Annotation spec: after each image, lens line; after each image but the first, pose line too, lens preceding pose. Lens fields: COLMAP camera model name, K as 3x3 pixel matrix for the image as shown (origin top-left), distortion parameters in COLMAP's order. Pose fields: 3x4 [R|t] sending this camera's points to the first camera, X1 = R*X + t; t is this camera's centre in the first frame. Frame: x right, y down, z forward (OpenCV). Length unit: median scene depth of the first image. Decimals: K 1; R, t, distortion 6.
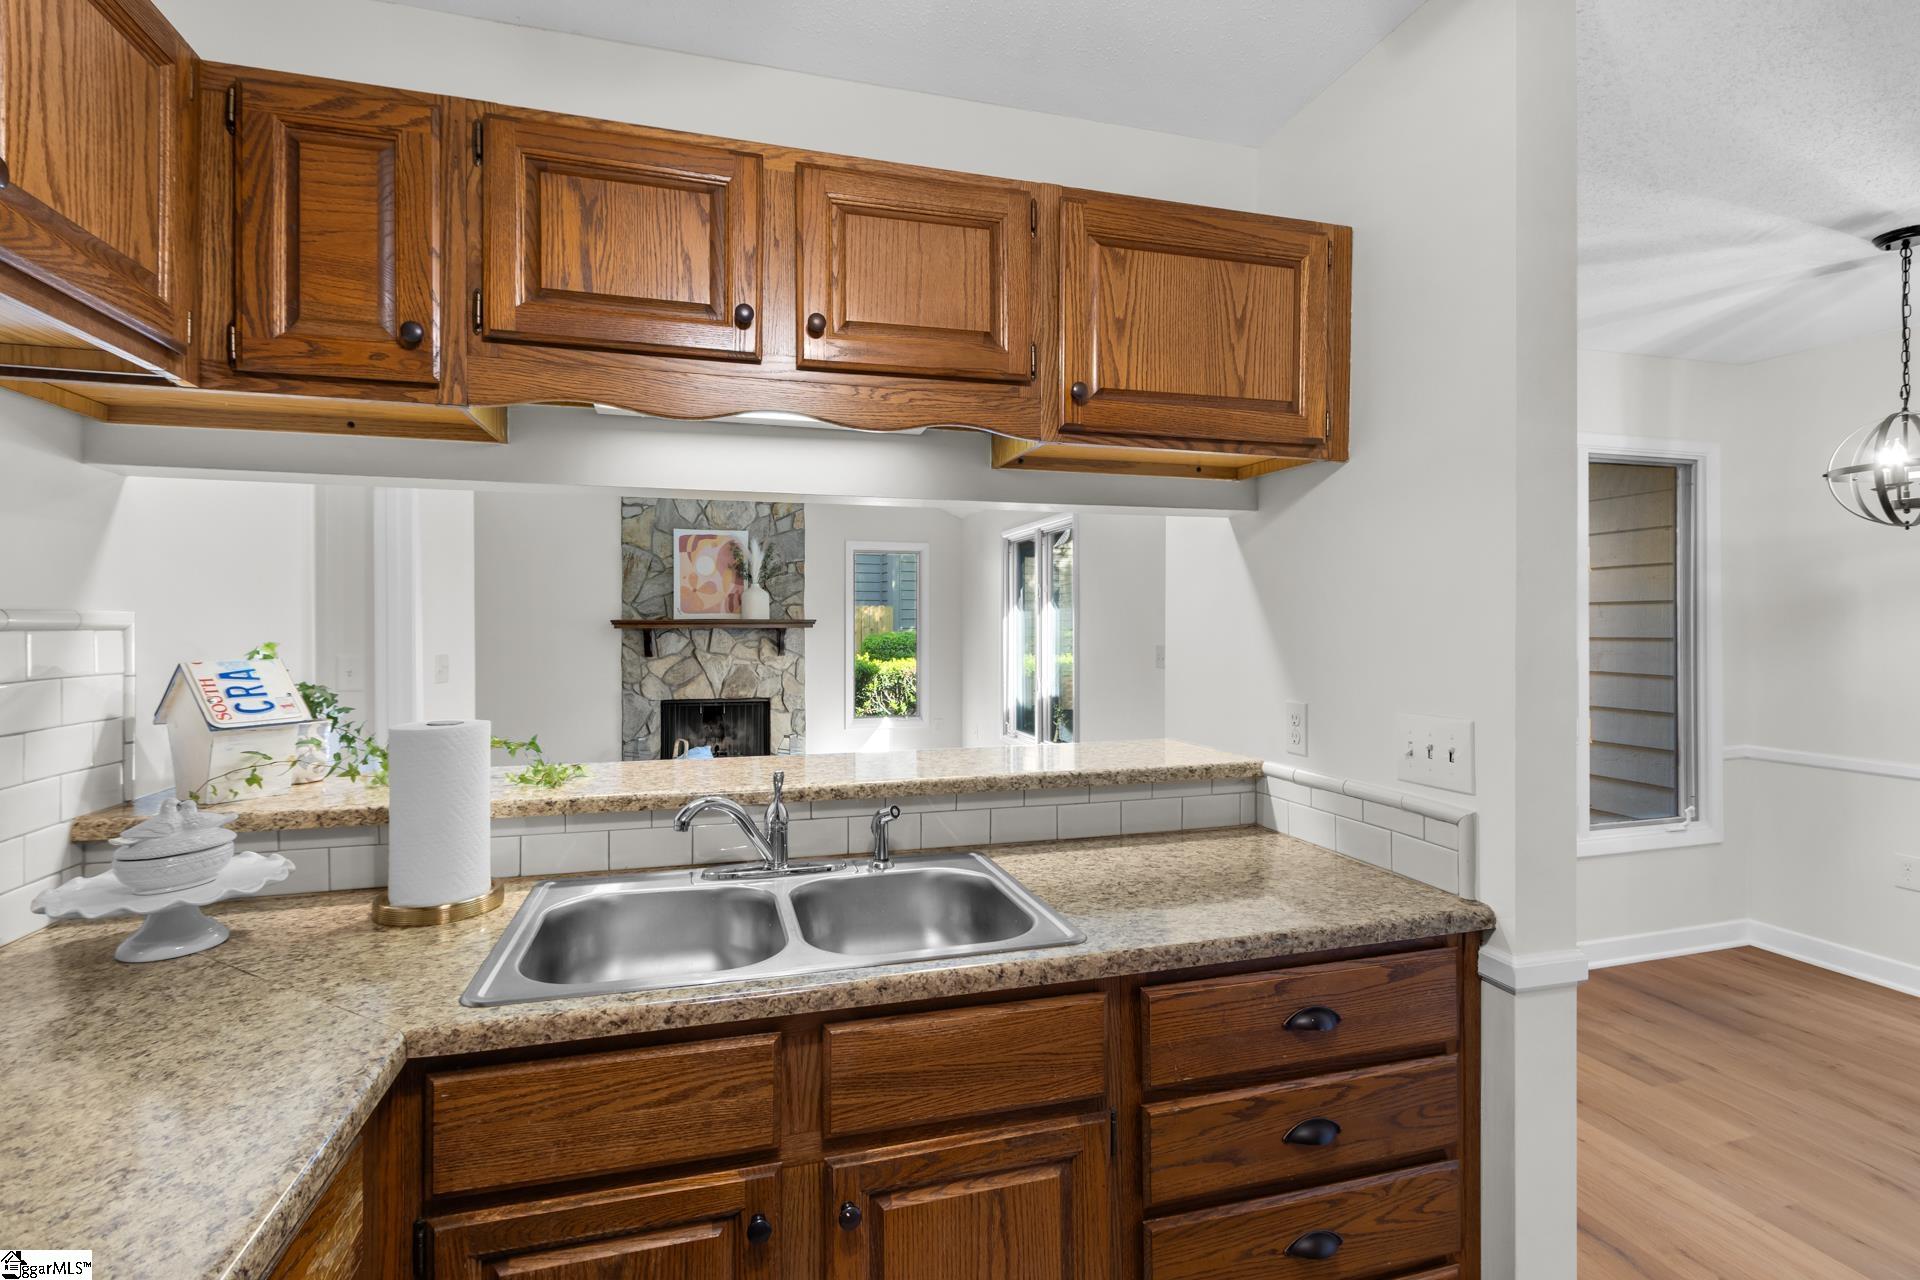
lens RADIAL K [[893.4, 0, 962.2], [0, 893.4, 627.1], [0, 0, 1]] dist [0.002395, 0.000598]
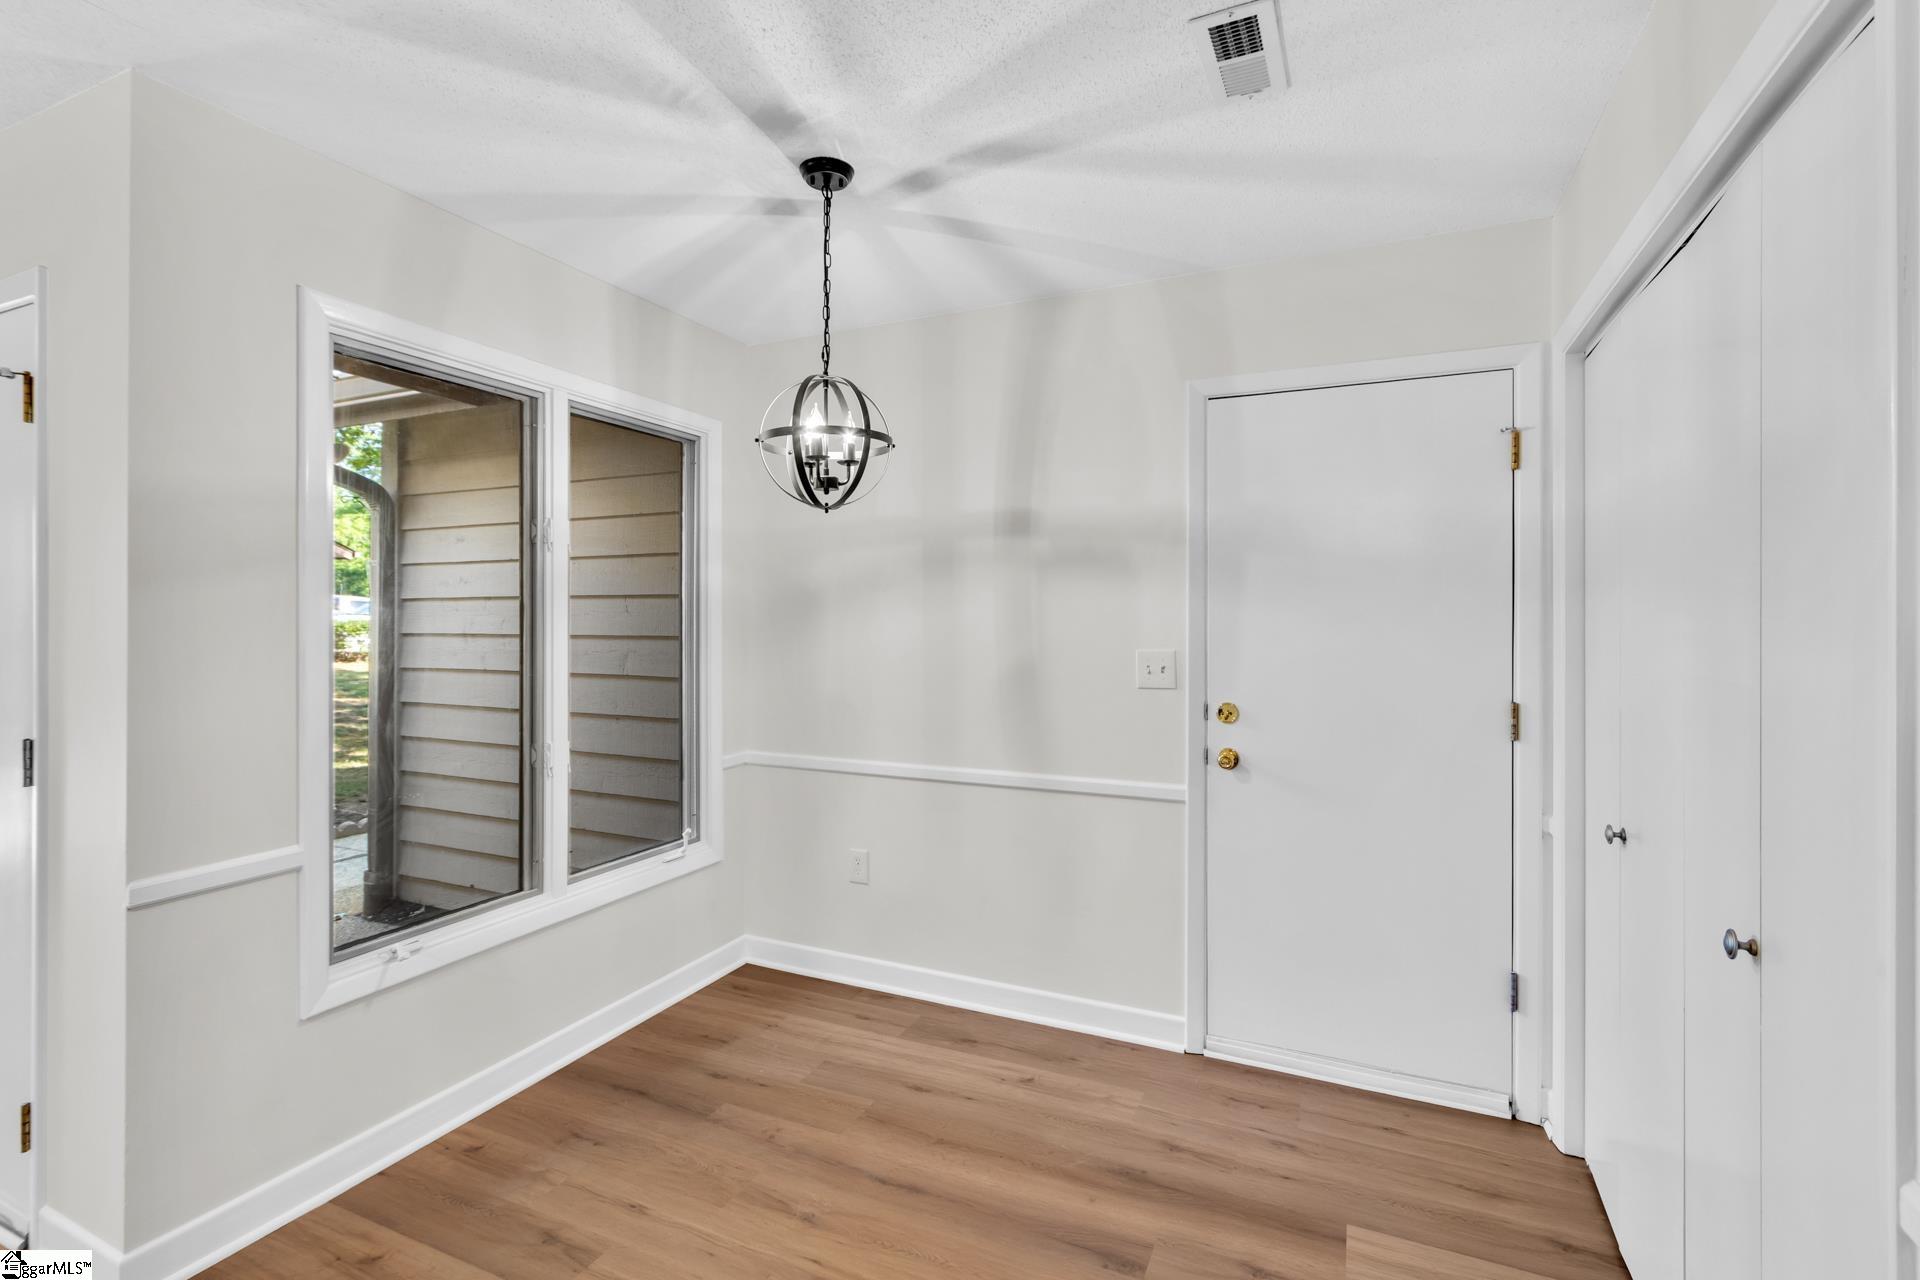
lens RADIAL K [[893.4, 0, 962.2], [0, 893.4, 627.1], [0, 0, 1]] dist [0.002395, 0.000598]
pose [[0.652671, 0.002559, 0.757637, 0.381648], [-0.006086, 0.999980, 0.001866, -0.000803], [-0.757617, -0.005829, 0.652674, 0.264703]]
